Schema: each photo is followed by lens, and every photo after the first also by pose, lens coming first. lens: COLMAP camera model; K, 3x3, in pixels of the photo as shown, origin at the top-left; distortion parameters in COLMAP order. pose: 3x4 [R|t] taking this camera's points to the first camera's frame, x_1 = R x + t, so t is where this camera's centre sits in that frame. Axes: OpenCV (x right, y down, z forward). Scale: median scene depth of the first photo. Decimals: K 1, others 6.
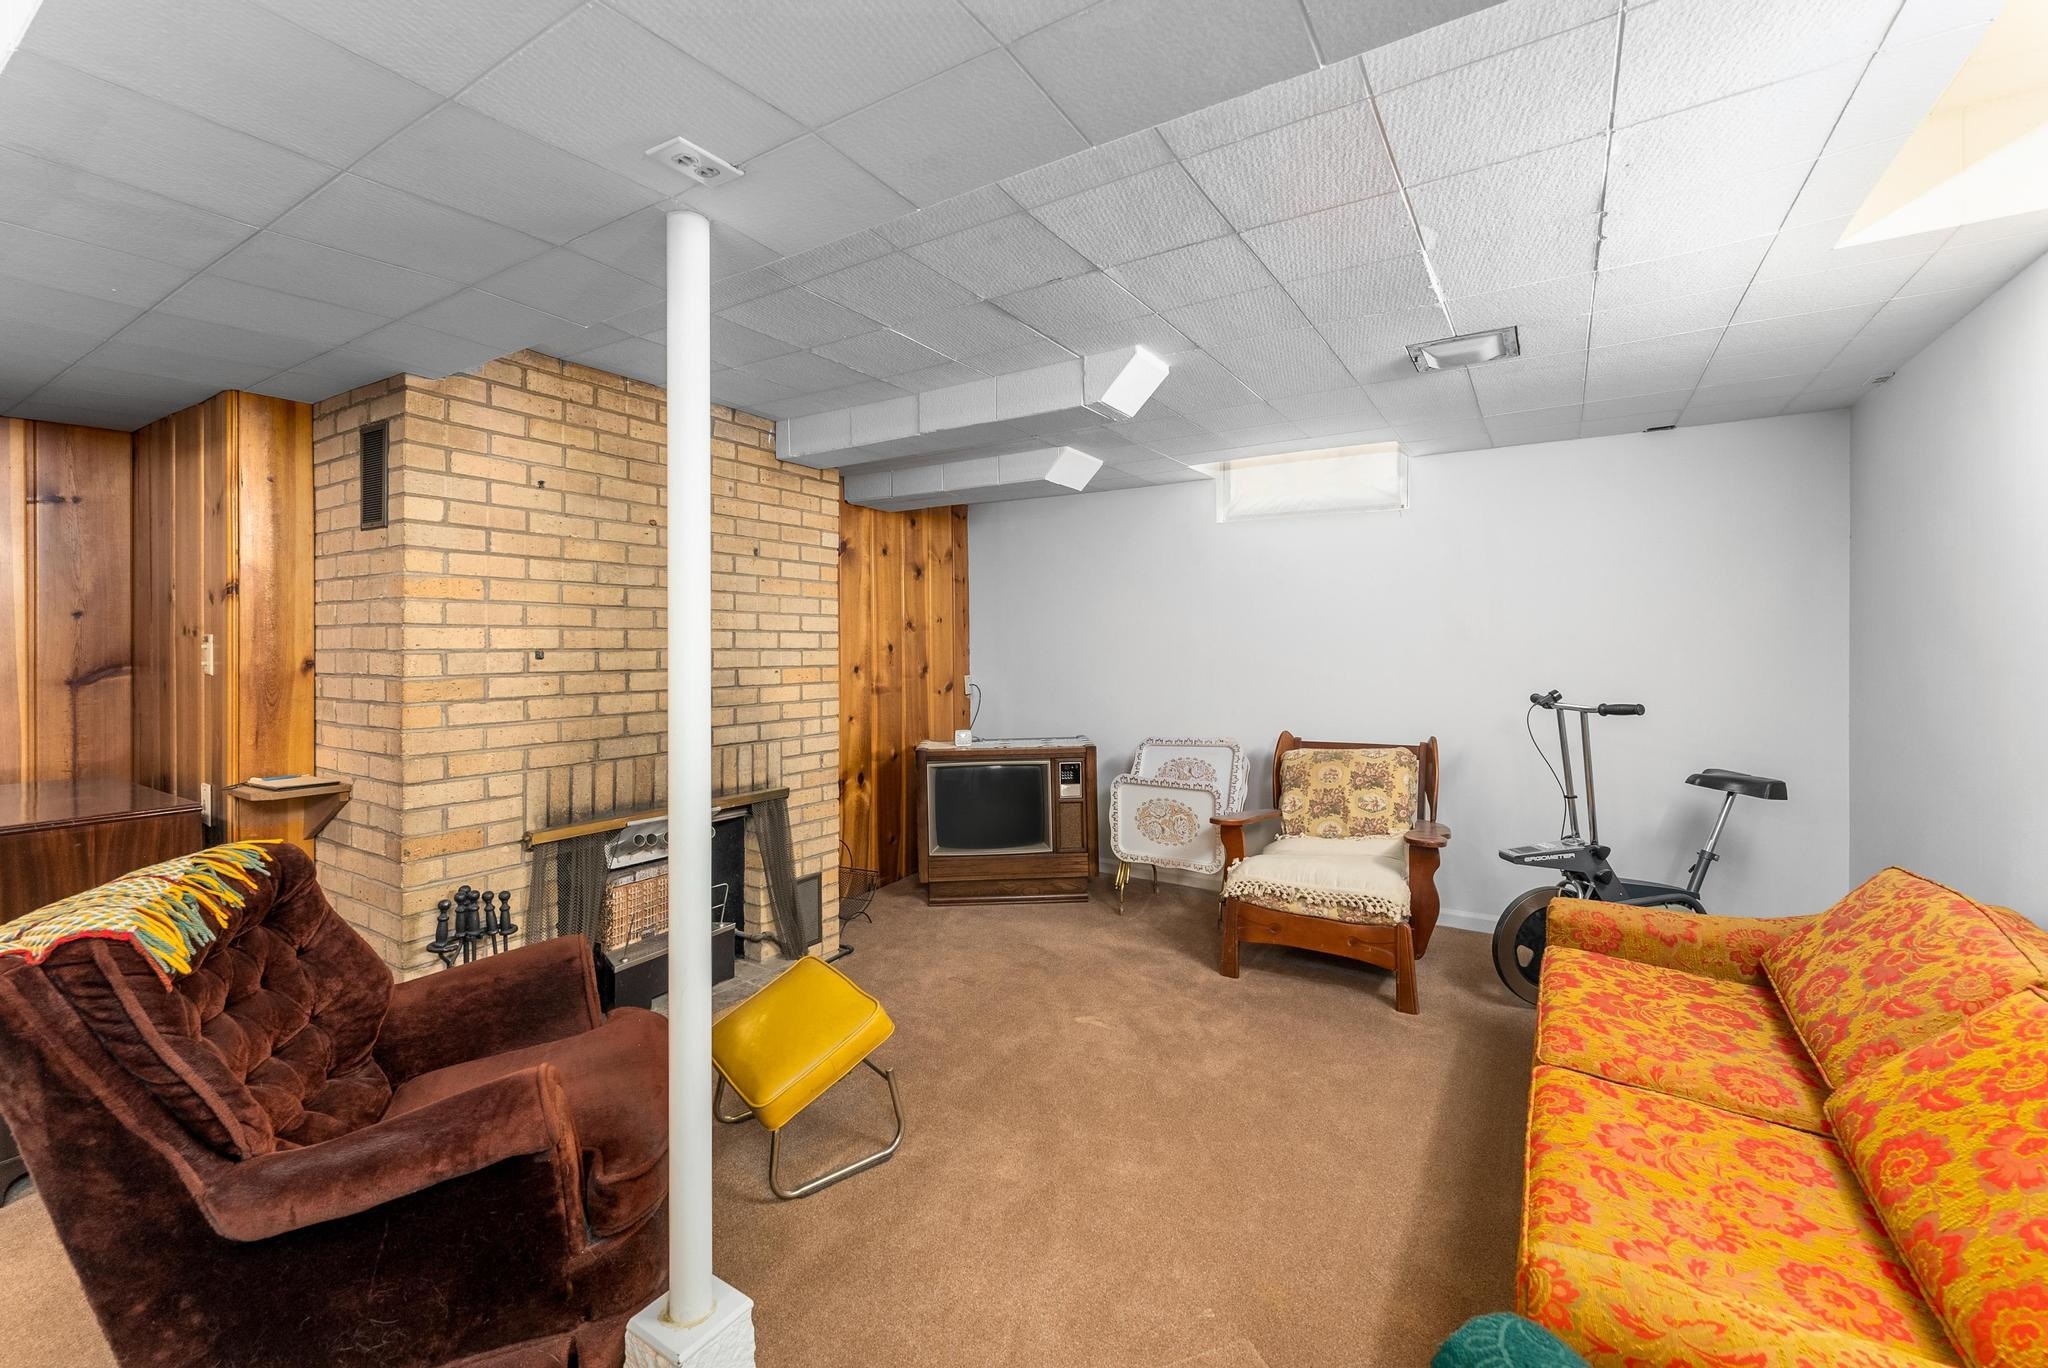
lens RADIAL K [[842.5, 0, 1027.7], [0, 842.5, 649.5], [0, 0, 1]] dist [0.001039, 0.000243]
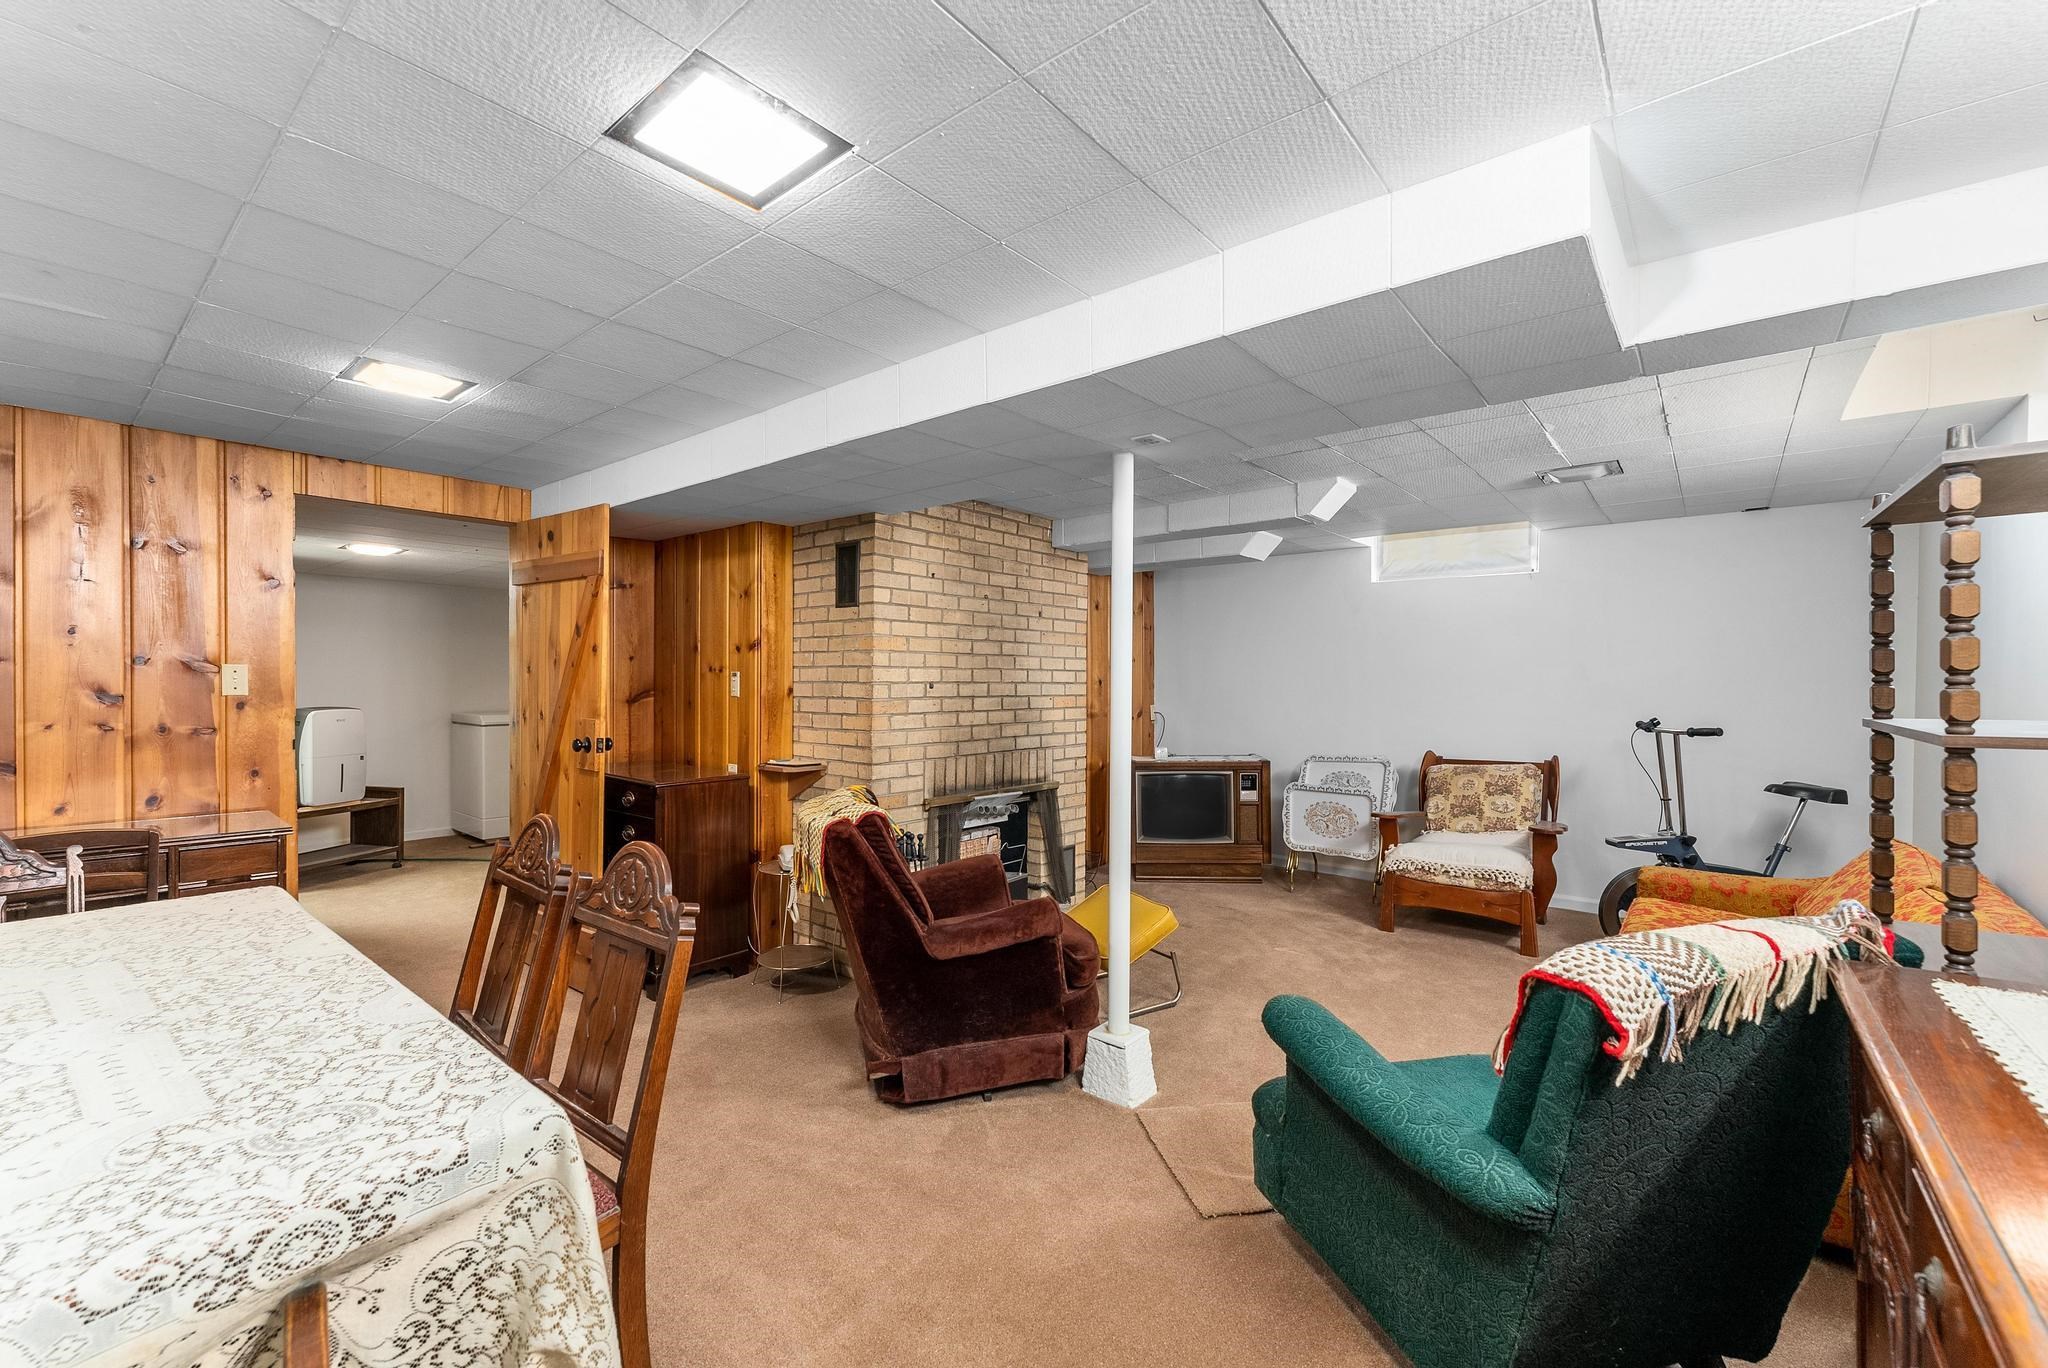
lens RADIAL K [[842.5, 0, 1016.1], [0, 842.5, 696.9], [0, 0, 1]] dist [0.001039, 0.000243]
pose [[0.990987, 0.008240, -0.133703, -0.196747], [-0.006158, 0.999853, 0.015974, 0.001208], [0.133815, -0.015007, 0.990893, -0.465297]]
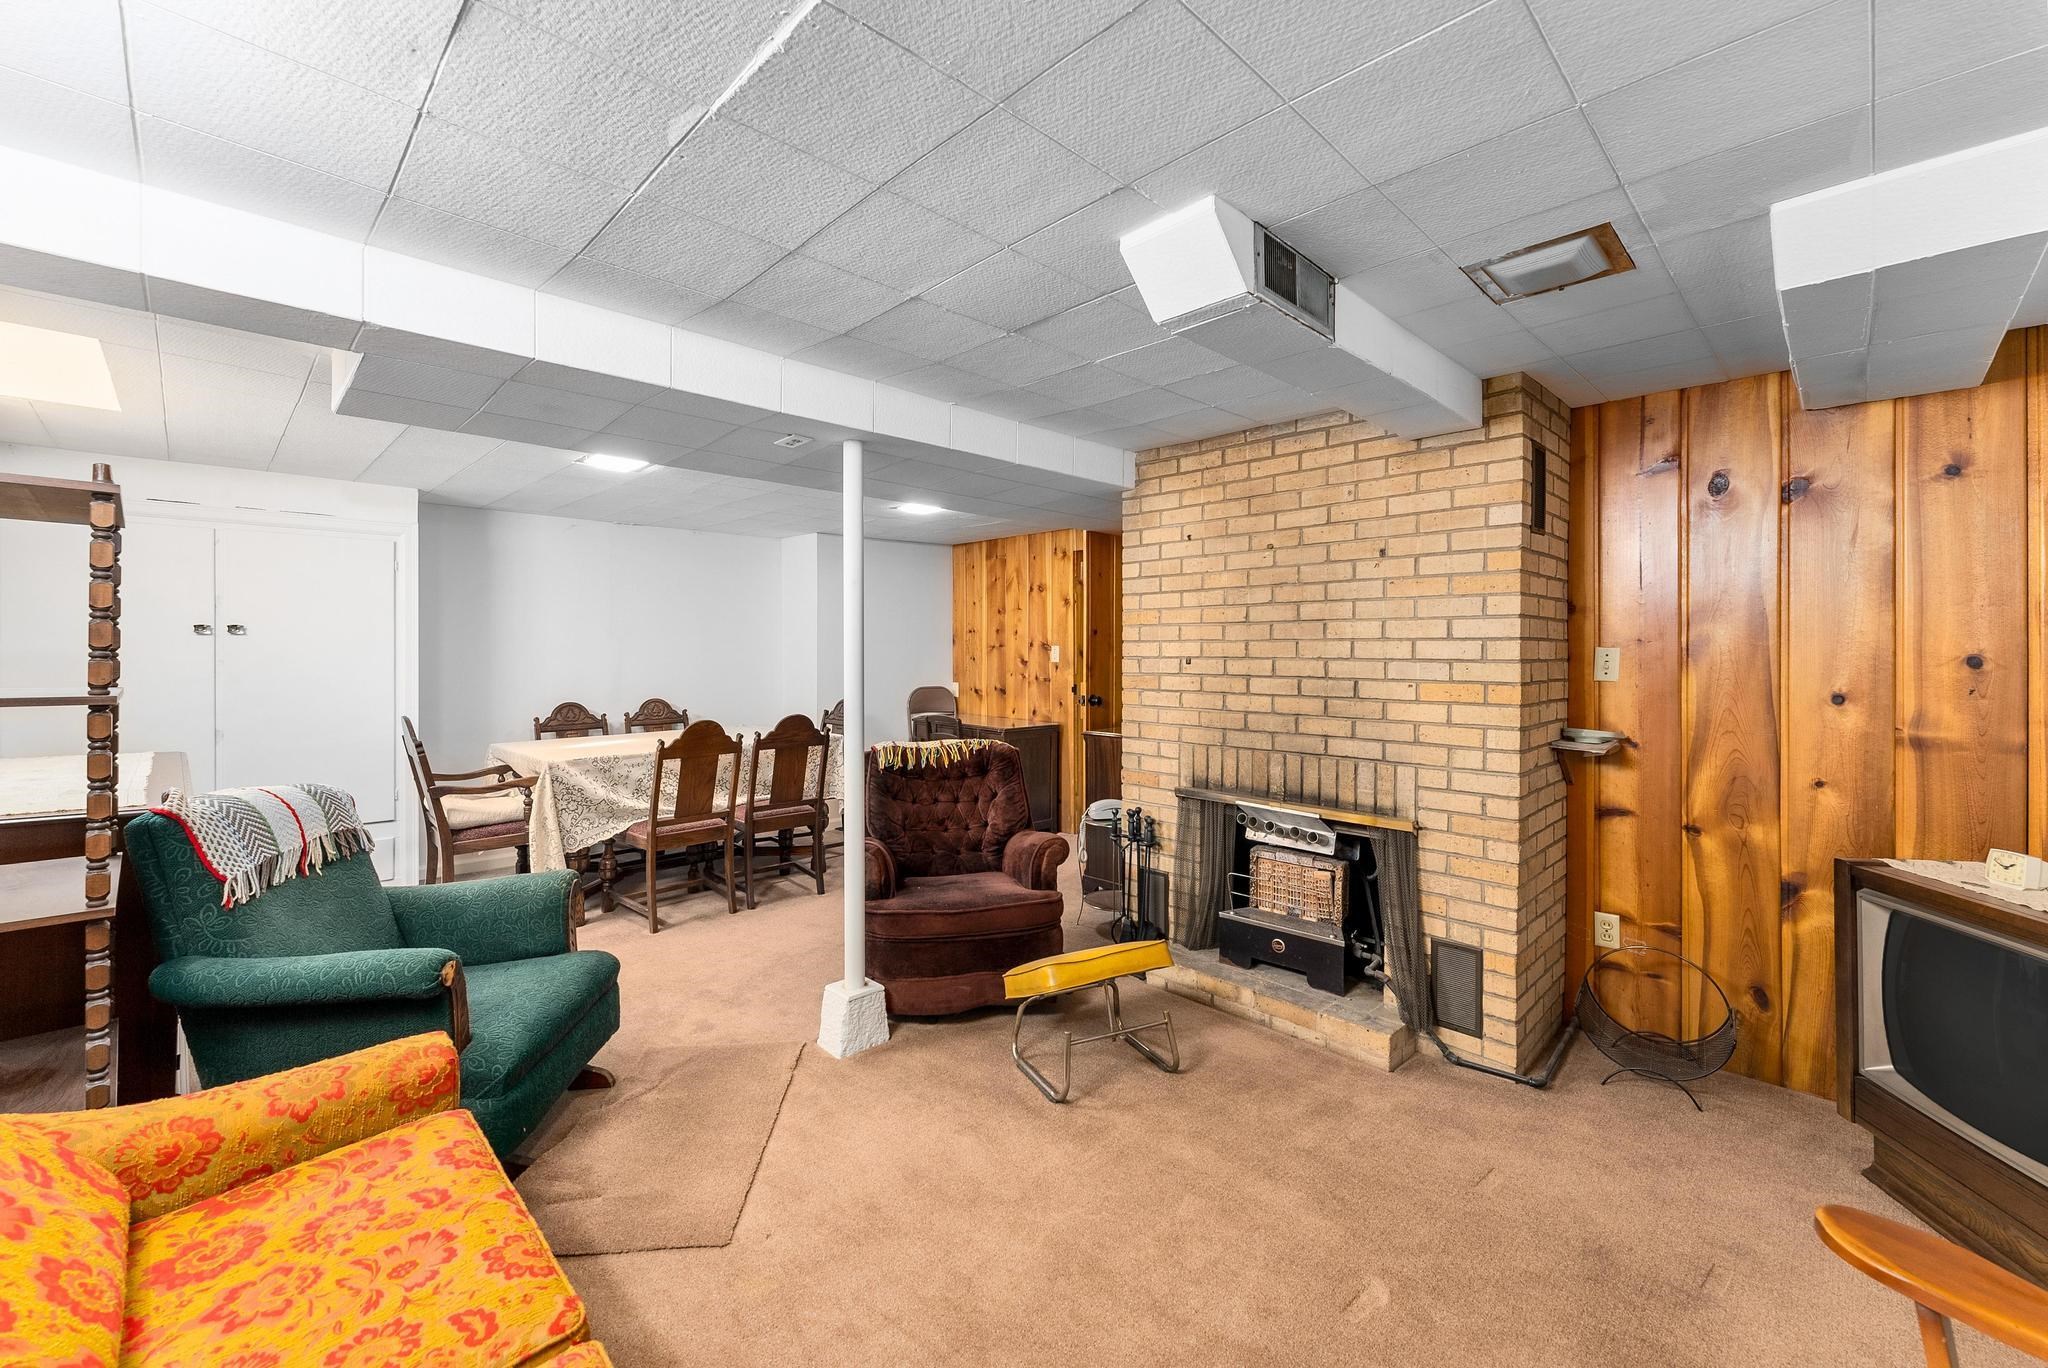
lens RADIAL K [[842.5, 0, 1027.0], [0, 842.5, 656.6], [0, 0, 1]] dist [0.001039, 0.000243]
pose [[-0.230592, 0.009756, -0.973002, 0.746972], [-0.004151, 0.999931, 0.011010, -0.013617], [0.973042, 0.006578, -0.230536, 0.958807]]
